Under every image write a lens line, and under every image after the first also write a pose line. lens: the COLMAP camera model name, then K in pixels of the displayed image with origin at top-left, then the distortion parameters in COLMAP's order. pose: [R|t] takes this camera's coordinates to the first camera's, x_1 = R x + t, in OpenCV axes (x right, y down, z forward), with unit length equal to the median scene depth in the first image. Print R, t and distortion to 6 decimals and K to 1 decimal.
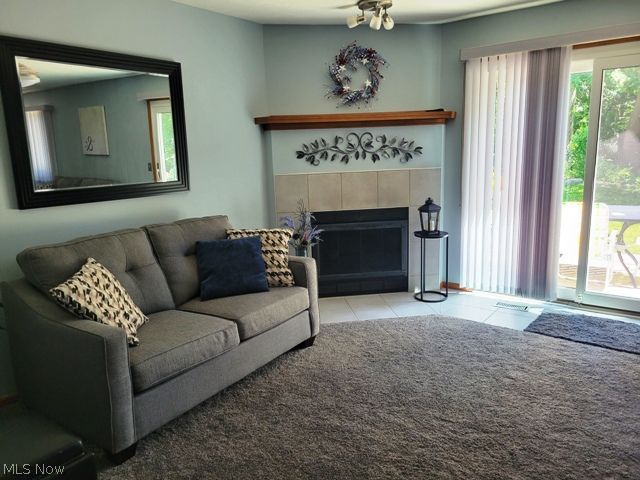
lens RADIAL K [[490.1, 0, 316.0], [0, 490.1, 239.4], [0, 0, 1]] dist [0.044366, -0.006650]
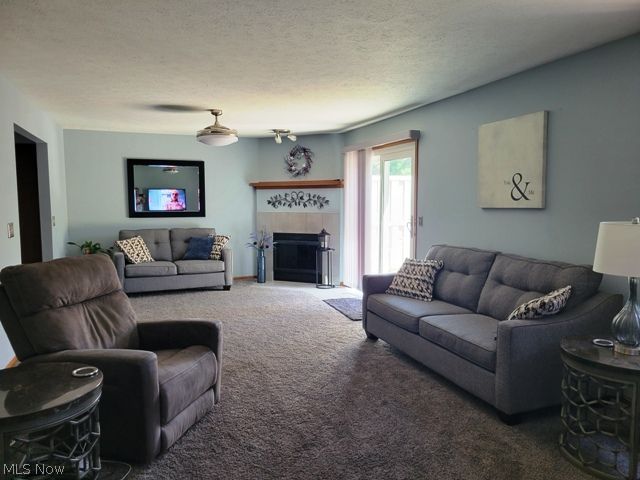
lens RADIAL K [[490.1, 0, 324.2], [0, 490.1, 239.9], [0, 0, 1]] dist [0.044366, -0.006650]
pose [[0.836094, 0.074715, -0.543475, 1.217406], [-0.124352, 0.990707, -0.055106, 0.053642], [0.534307, 0.113656, 0.837615, -0.483039]]
